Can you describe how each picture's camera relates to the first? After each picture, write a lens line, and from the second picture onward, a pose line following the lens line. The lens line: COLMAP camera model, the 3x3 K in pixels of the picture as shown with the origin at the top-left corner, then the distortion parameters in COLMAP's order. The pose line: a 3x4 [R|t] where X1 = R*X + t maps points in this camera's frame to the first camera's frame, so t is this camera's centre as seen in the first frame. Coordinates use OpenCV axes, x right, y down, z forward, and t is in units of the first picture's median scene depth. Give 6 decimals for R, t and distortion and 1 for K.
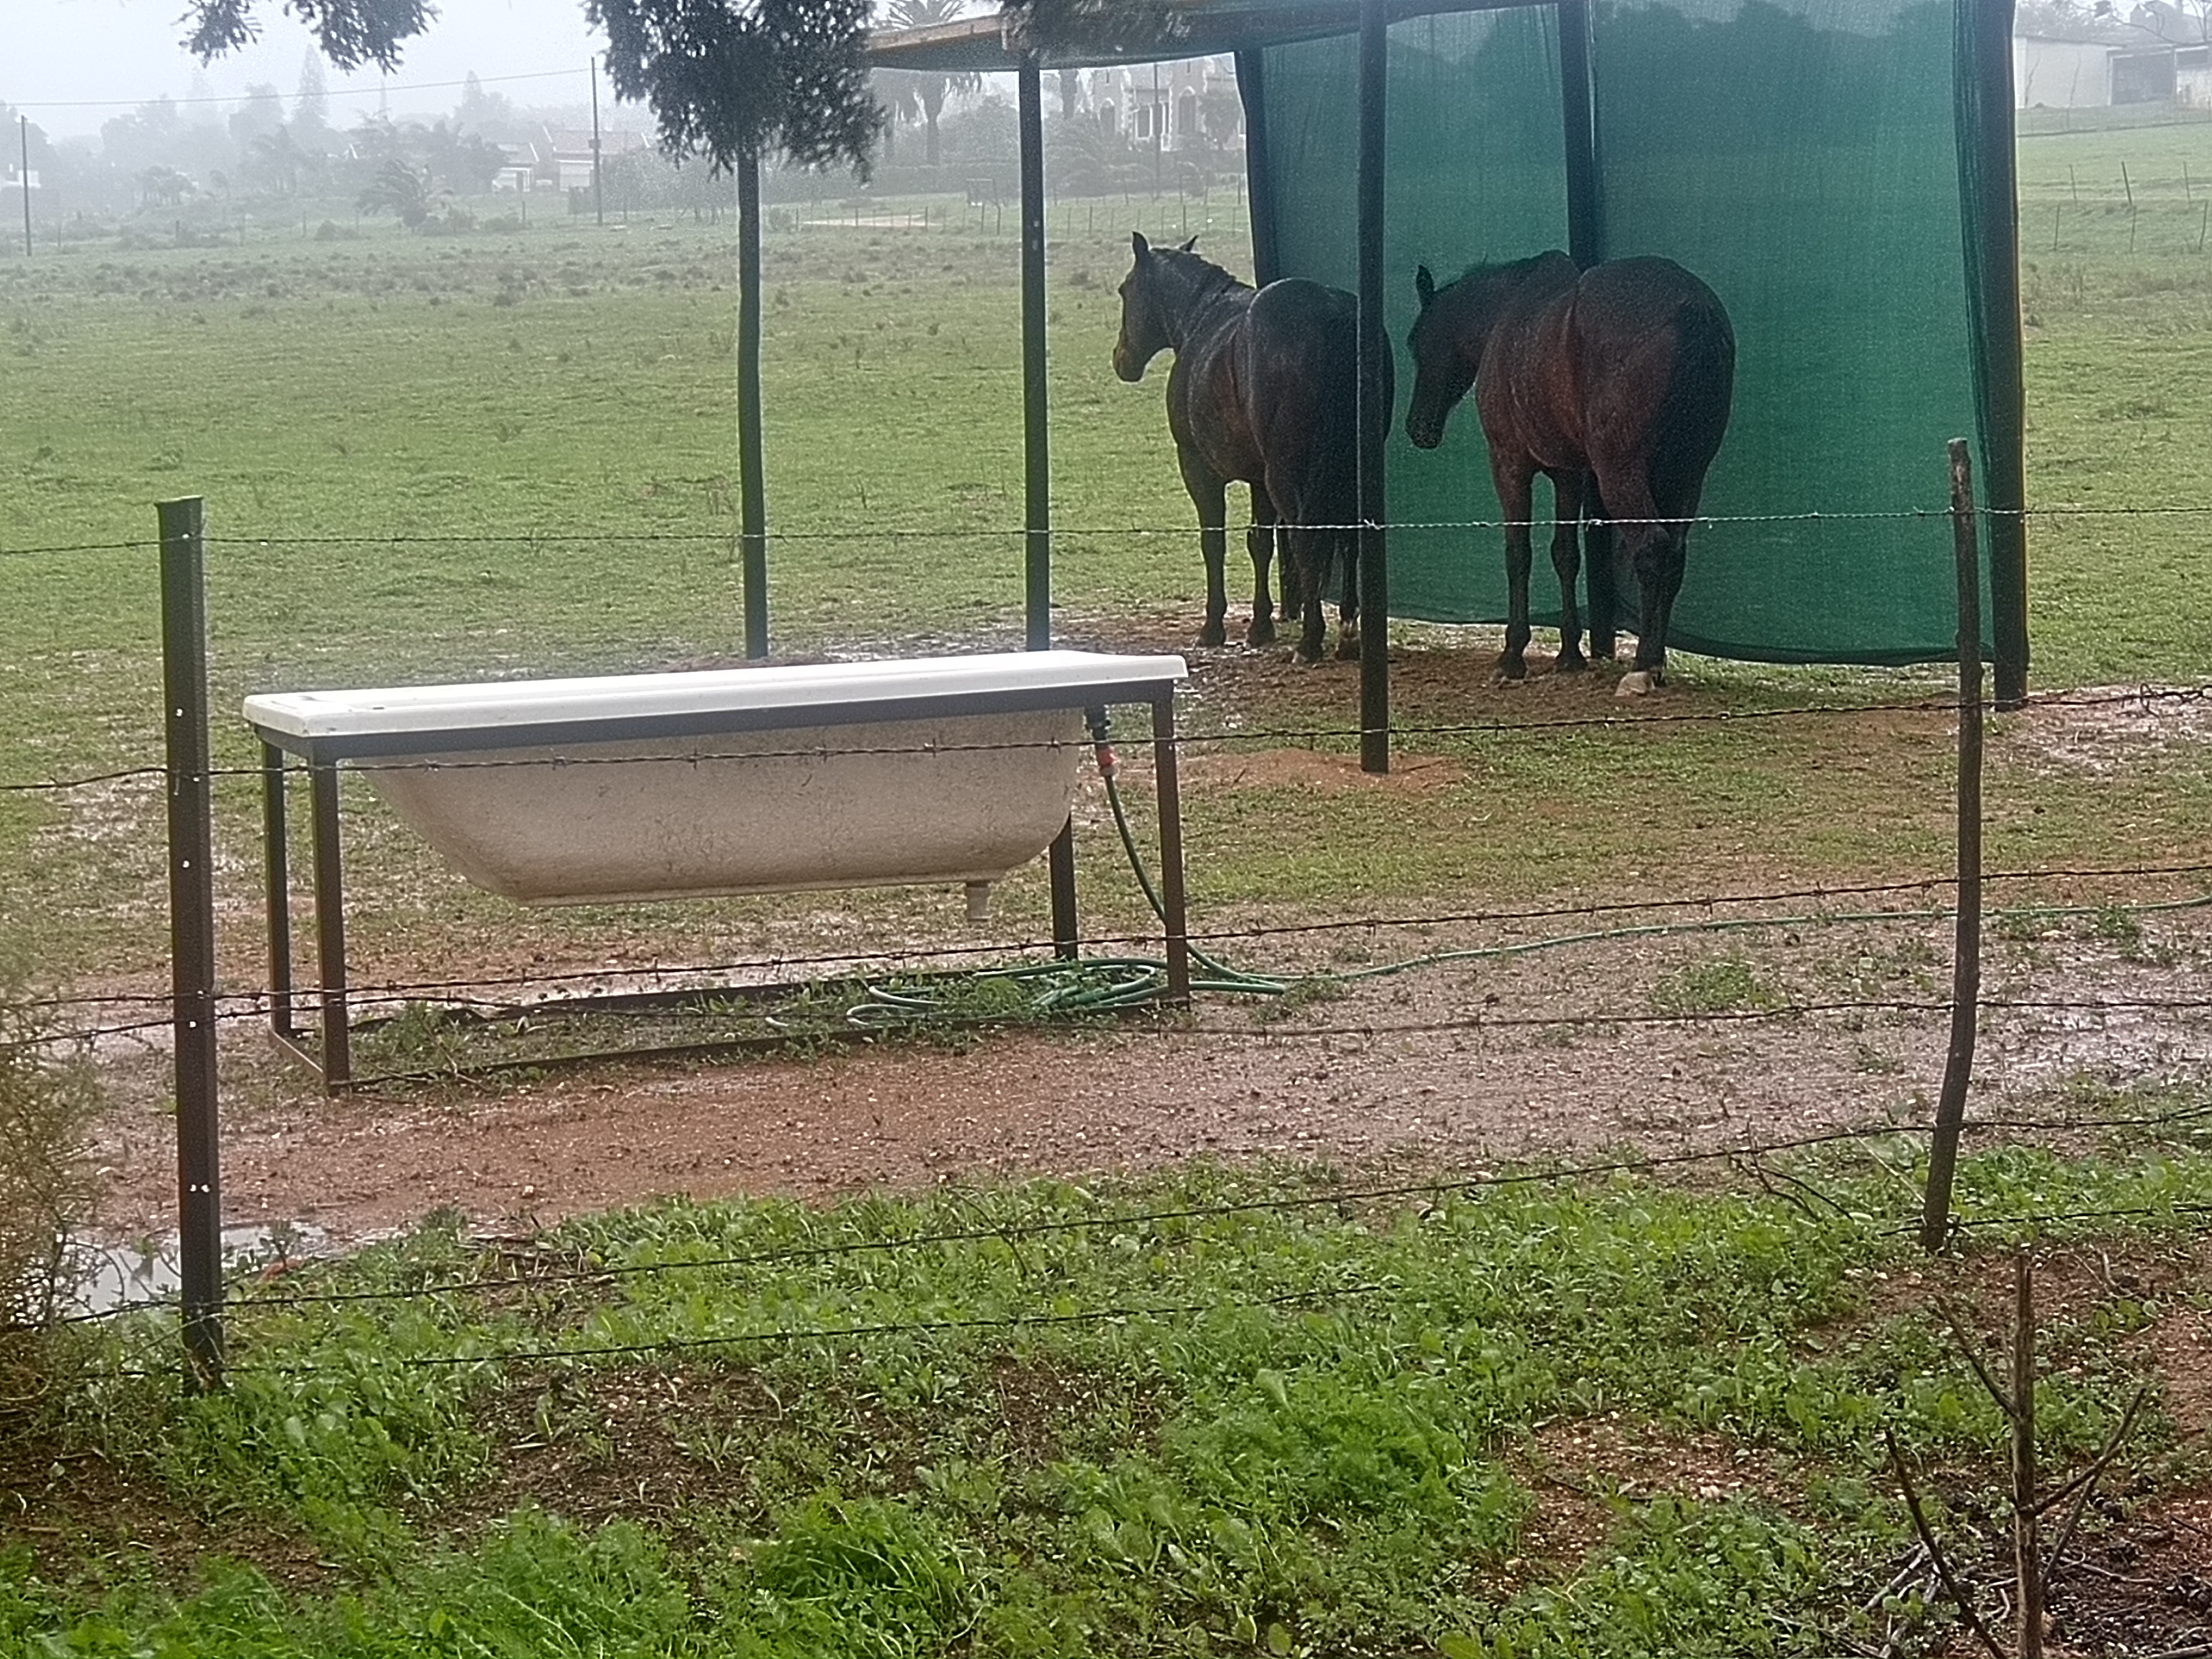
lens RADIAL K [[4592.3, 0, 1106.0], [0, 4592.3, 829.5], [0, 0, 1]] dist [0.258904, -1.751505]
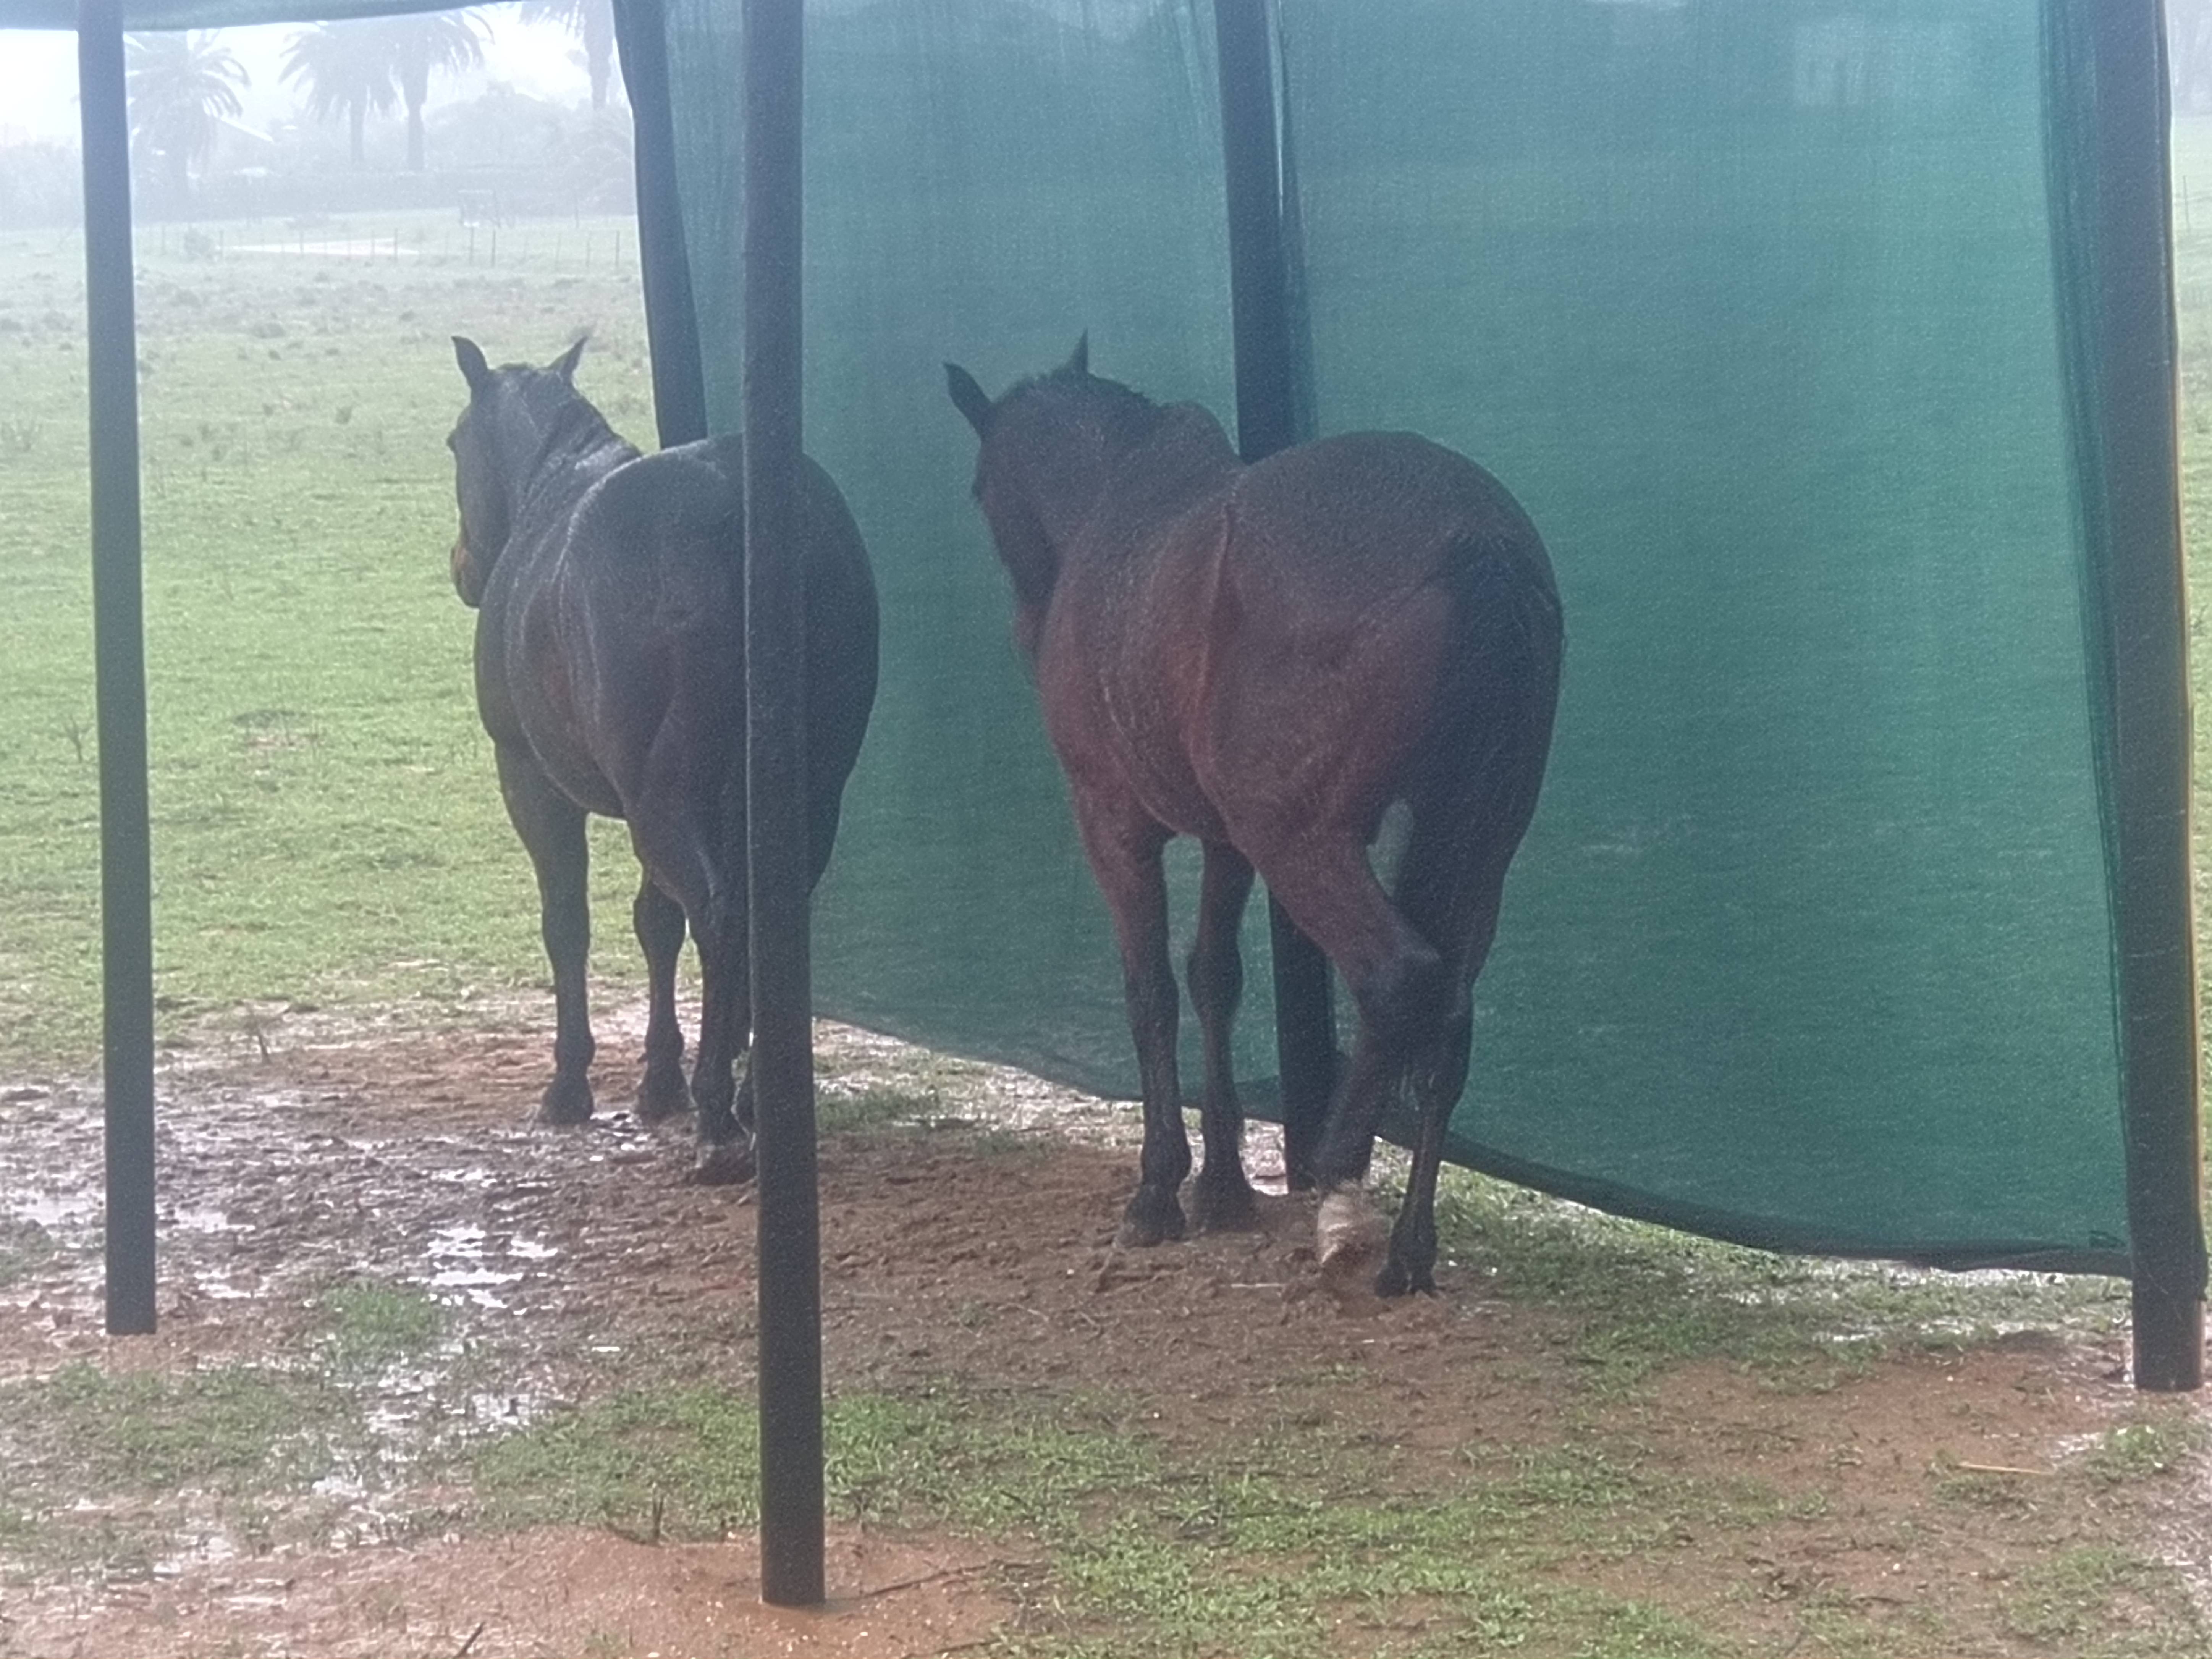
lens RADIAL K [[5751.7, 0, 1106.0], [0, 5751.7, 829.5], [0, 0, 1]] dist [0.304007, -1.755424]
pose [[0.997506, -0.005302, 0.070386, 0.021647], [0.007344, 0.999559, -0.028782, -0.030210], [-0.070202, 0.029228, 0.997105, 0.189984]]
